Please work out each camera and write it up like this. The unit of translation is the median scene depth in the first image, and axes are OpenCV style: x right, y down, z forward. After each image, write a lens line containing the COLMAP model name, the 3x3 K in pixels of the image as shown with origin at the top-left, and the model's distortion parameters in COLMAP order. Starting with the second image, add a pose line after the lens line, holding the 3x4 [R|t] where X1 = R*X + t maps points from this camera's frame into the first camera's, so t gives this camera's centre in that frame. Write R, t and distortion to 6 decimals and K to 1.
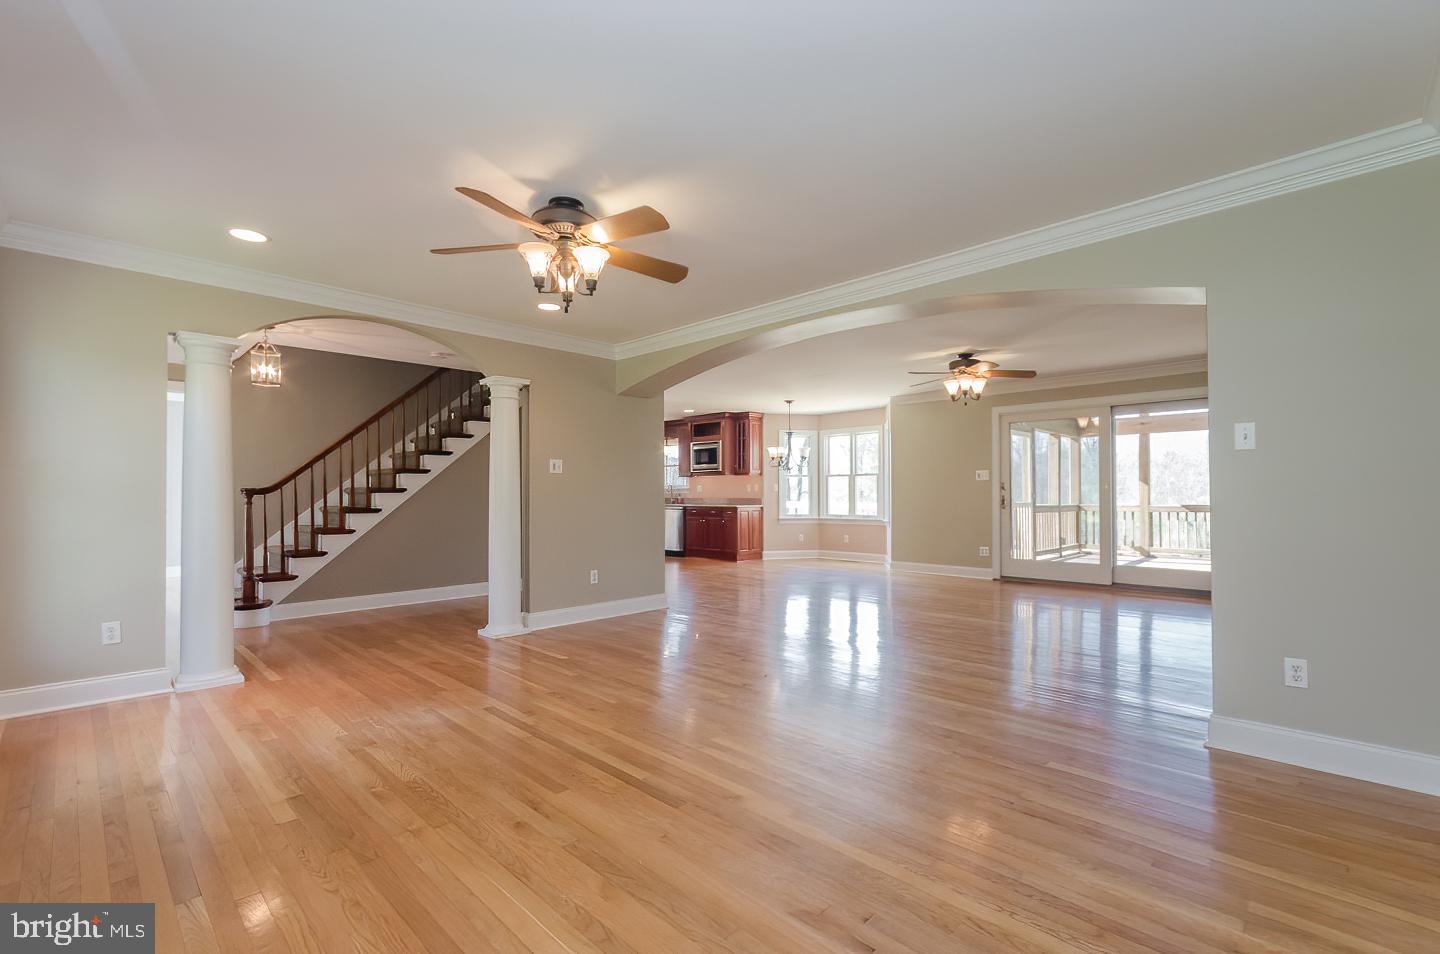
lens RADIAL K [[650.3, 0, 752.2], [0, 650.3, 489.1], [0, 0, 1]] dist [0.007318, -0.002939]
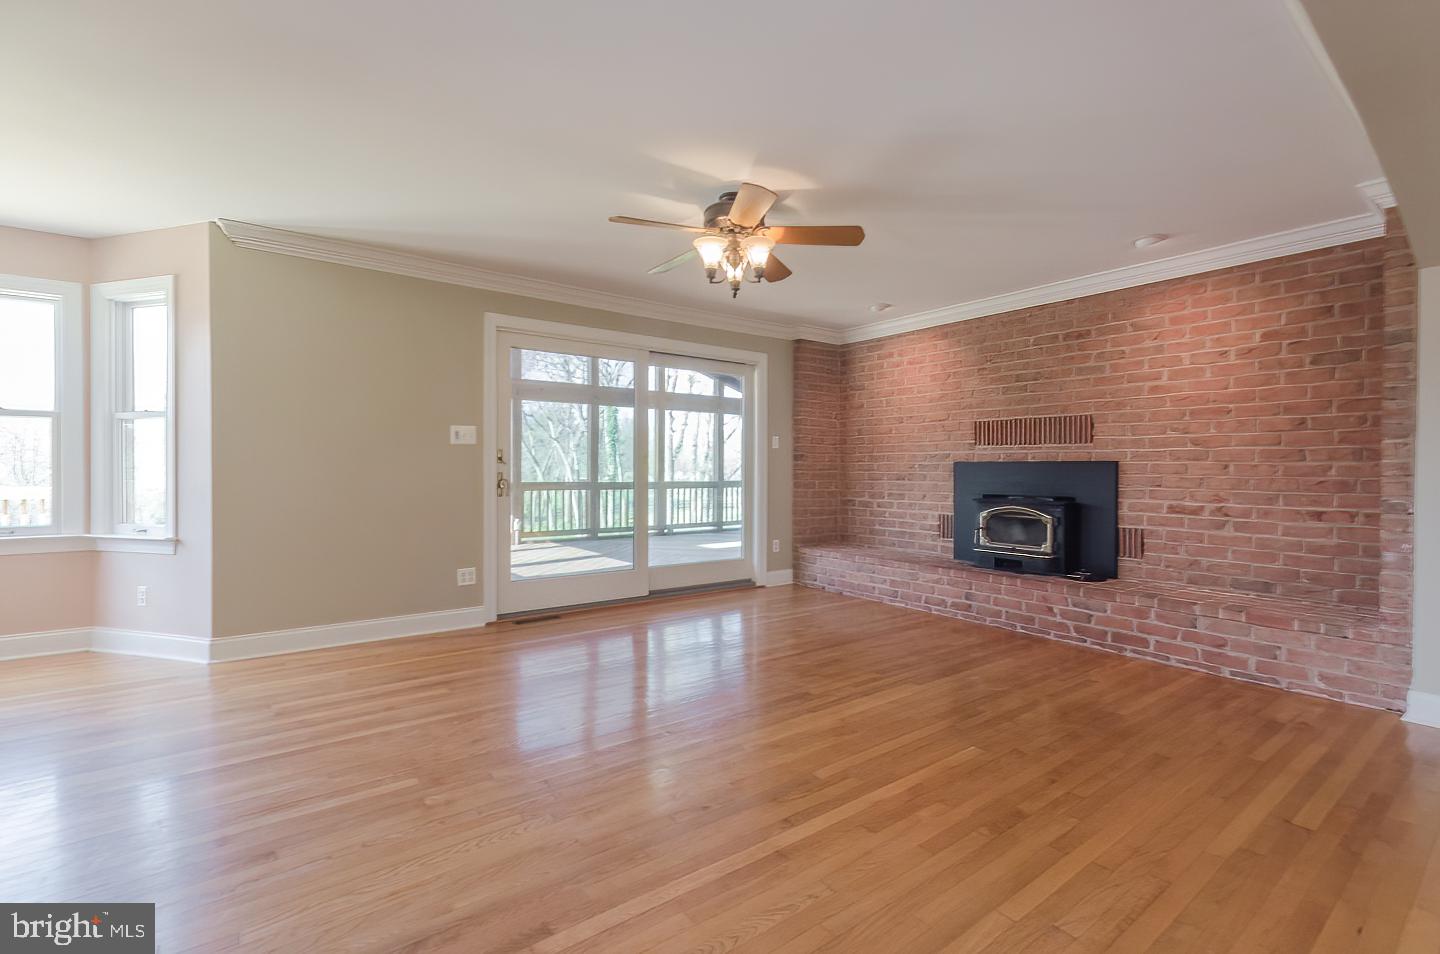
lens RADIAL K [[650.3, 0, 736.5], [0, 650.3, 480.3], [0, 0, 1]] dist [0.007318, -0.002939]
pose [[0.163875, -0.010511, 0.986425, -0.104282], [-0.013656, 0.999823, 0.012922, 0.004686], [-0.986387, -0.015589, 0.163702, 0.532721]]
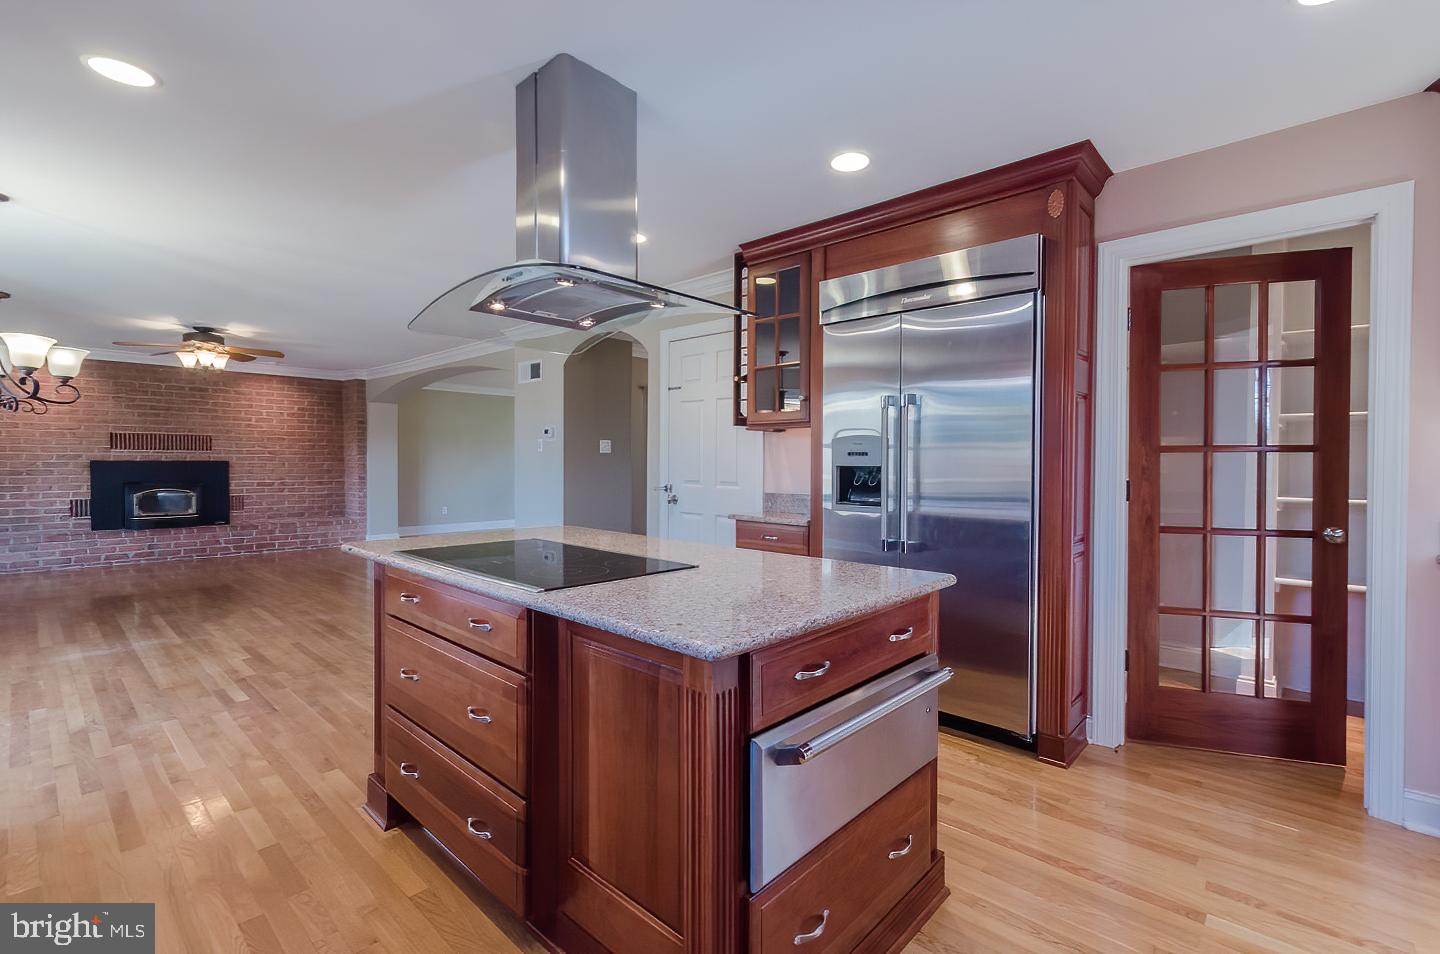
lens RADIAL K [[650.3, 0, 742.9], [0, 650.3, 469.7], [0, 0, 1]] dist [0.007318, -0.002939]
pose [[-0.999989, -0.000008, -0.004590, -0.275088], [-0.000043, 0.999971, 0.007567, -0.000891], [0.004590, 0.007567, -0.999961, 1.152471]]
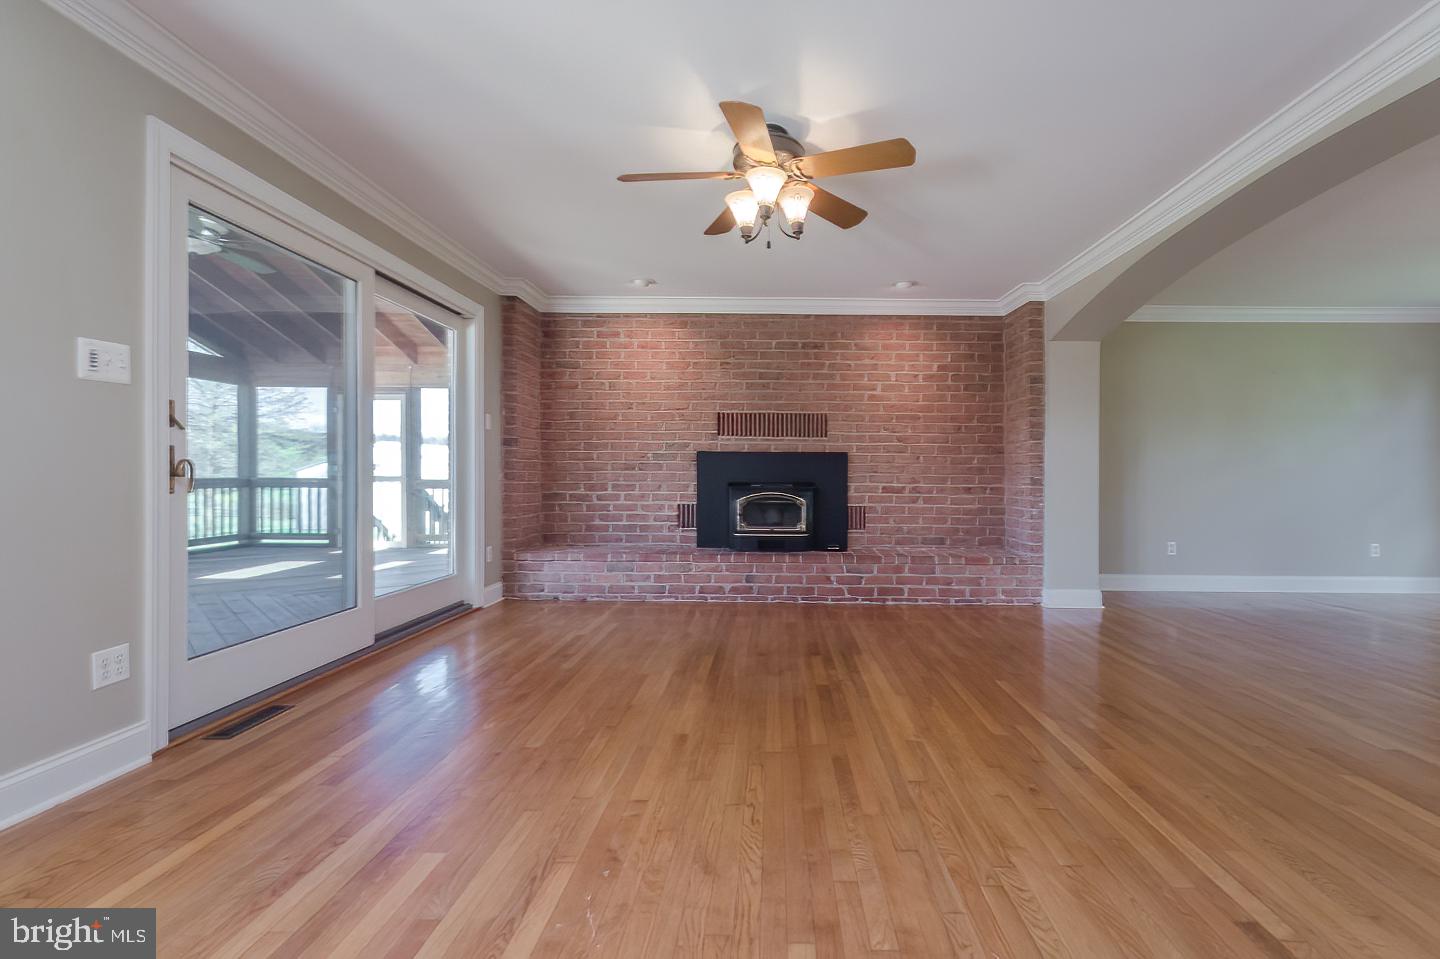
lens RADIAL K [[667.4, 0, 779.4], [0, 667.4, 473.5], [0, 0, 1]] dist [-0.004427, 0.002083]
pose [[-0.682356, 0.001448, 0.731018, -0.004754], [-0.008618, 0.999913, -0.010025, 0.016721], [-0.730969, -0.013141, -0.682284, 0.758144]]
